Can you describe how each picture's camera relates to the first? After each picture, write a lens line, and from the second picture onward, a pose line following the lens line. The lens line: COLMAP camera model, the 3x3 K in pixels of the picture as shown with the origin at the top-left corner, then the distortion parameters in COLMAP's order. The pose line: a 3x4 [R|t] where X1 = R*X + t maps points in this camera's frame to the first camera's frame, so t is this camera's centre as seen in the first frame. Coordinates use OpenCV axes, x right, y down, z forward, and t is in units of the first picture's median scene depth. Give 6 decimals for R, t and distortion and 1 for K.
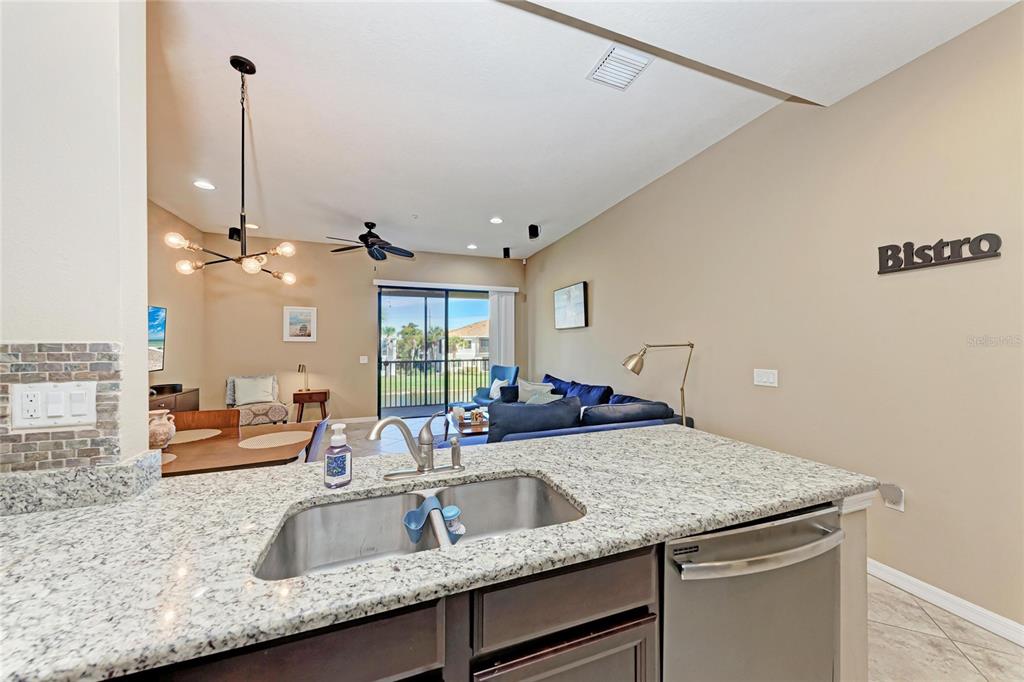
lens RADIAL K [[350.8, 0, 511.3], [0, 350.8, 338.6], [0, 0, 1]] dist [0.015210, -0.002325]
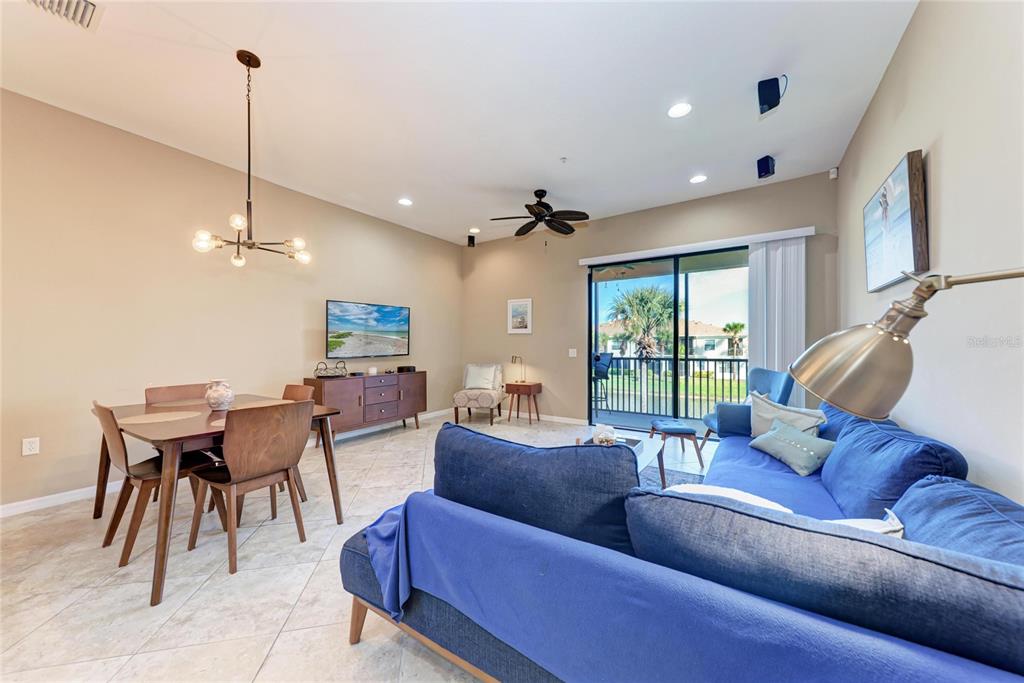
lens RADIAL K [[359.5, 0, 515.9], [0, 359.5, 347.2], [0, 0, 1]] dist [0.008877, -0.000601]
pose [[0.612264, 0.007961, -0.790614, 0.301832], [0.012463, 0.999728, 0.019719, 0.038048], [0.790555, -0.021927, 0.611998, 0.497052]]
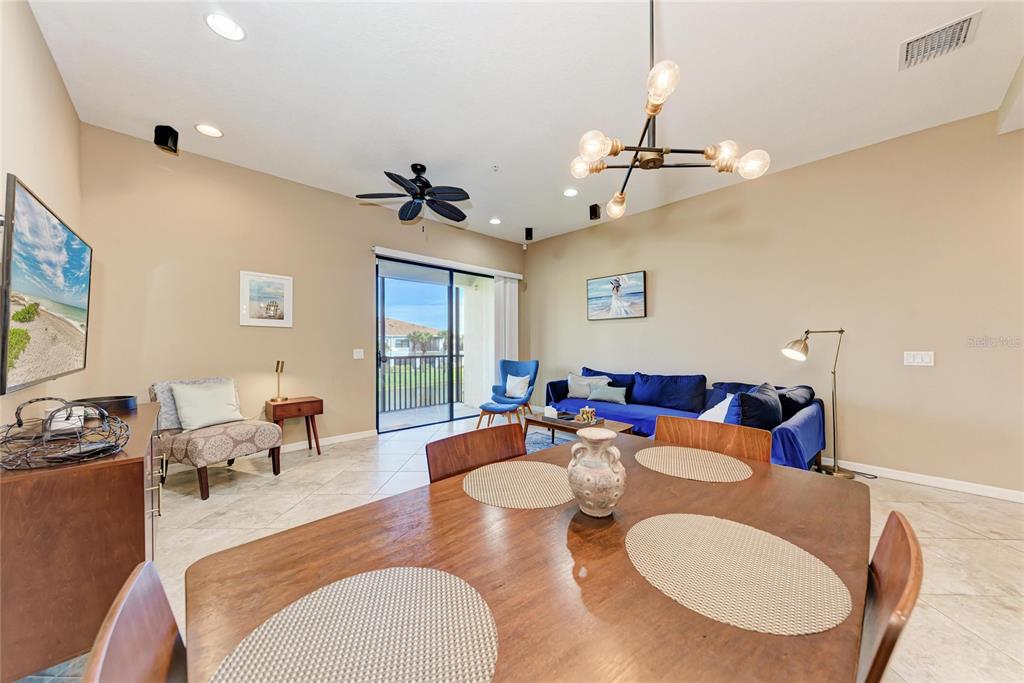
lens RADIAL K [[350.8, 0, 513.5], [0, 350.8, 342.7], [0, 0, 1]] dist [0.015210, -0.002325]
pose [[0.915257, 0.004652, 0.402844, -0.617072], [-0.010431, 0.999872, 0.012152, 0.035850], [-0.402735, -0.015324, 0.915188, 0.287725]]
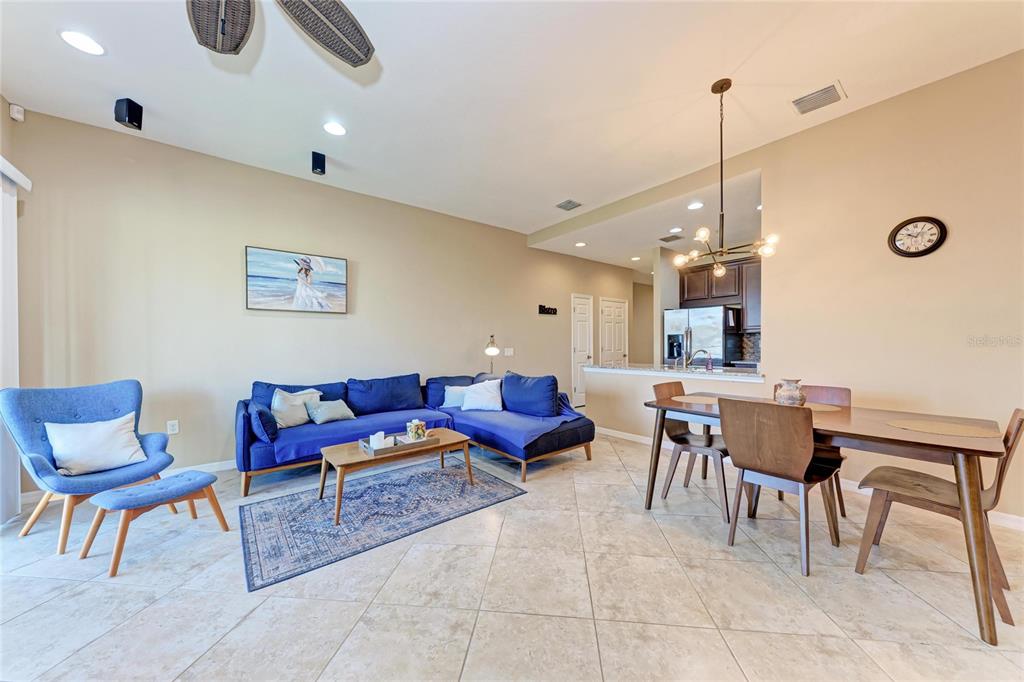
lens RADIAL K [[359.5, 0, 512.5], [0, 359.5, 347.2], [0, 0, 1]] dist [0.008877, -0.000601]
pose [[-0.327812, -0.002613, 0.944739, -0.863510], [-0.006361, 0.999980, 0.000558, 0.051198], [-0.944721, -0.005827, -0.327822, 1.062281]]
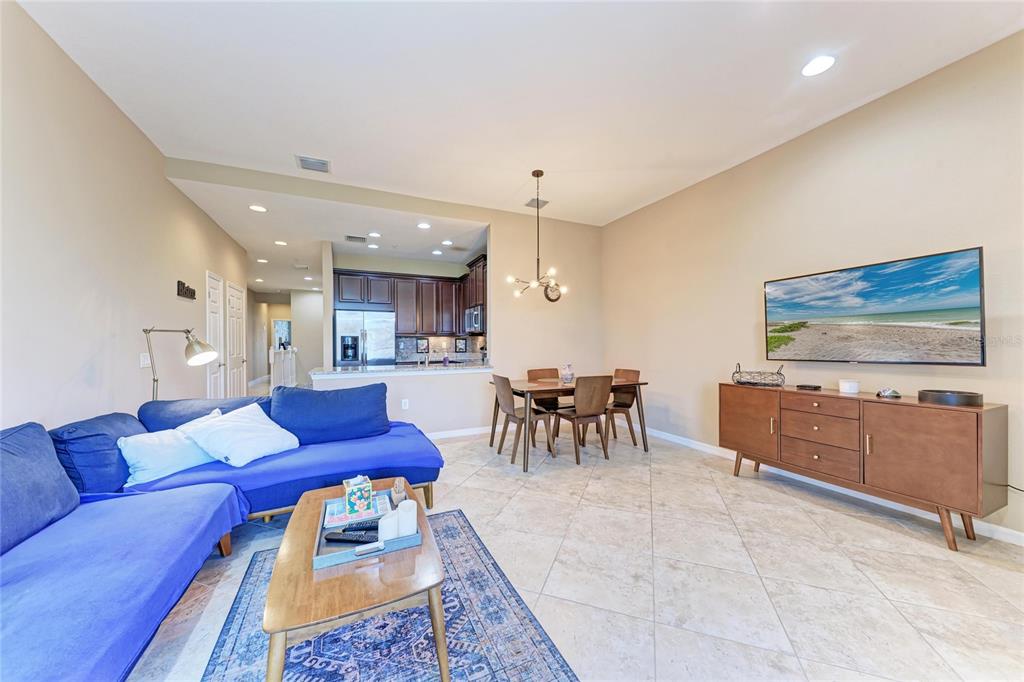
lens RADIAL K [[359.5, 0, 517.4], [0, 359.5, 347.0], [0, 0, 1]] dist [0.008877, -0.000601]
pose [[-0.995468, 0.009391, -0.094629, -0.248414], [0.010039, 0.999929, -0.006377, 0.056160], [0.094562, -0.007298, -0.995492, 1.443058]]
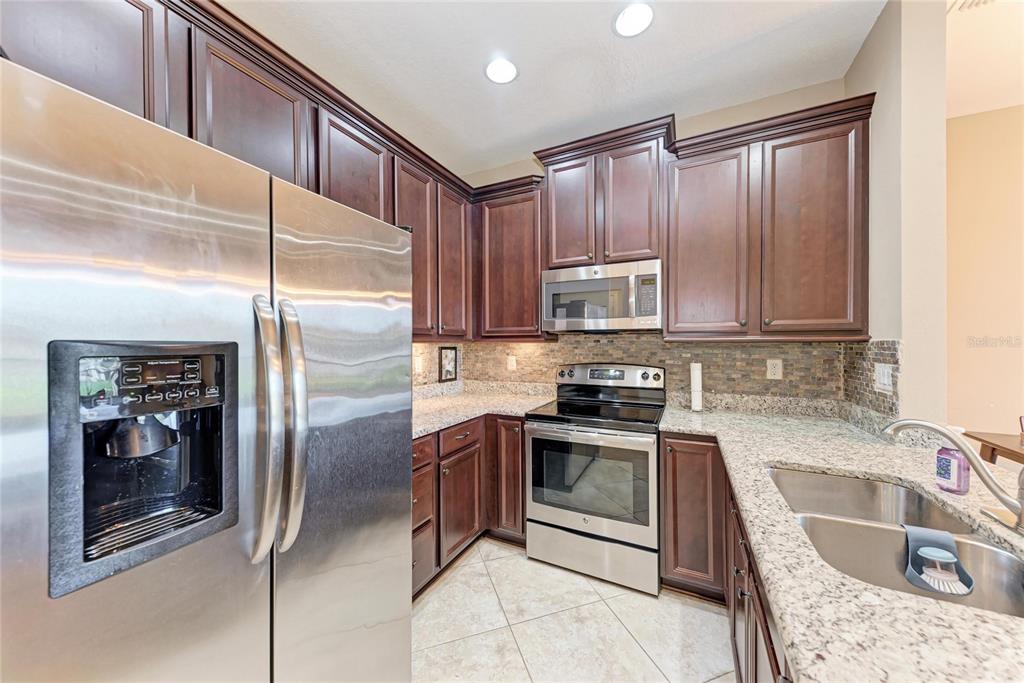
lens RADIAL K [[350.8, 0, 511.8], [0, 350.8, 349.8], [0, 0, 1]] dist [0.015210, -0.002325]
pose [[-0.723175, 0.016864, -0.690459, 0.259219], [0.018002, 0.999822, 0.005565, 0.004010], [0.690430, -0.008405, -0.723350, 0.228083]]
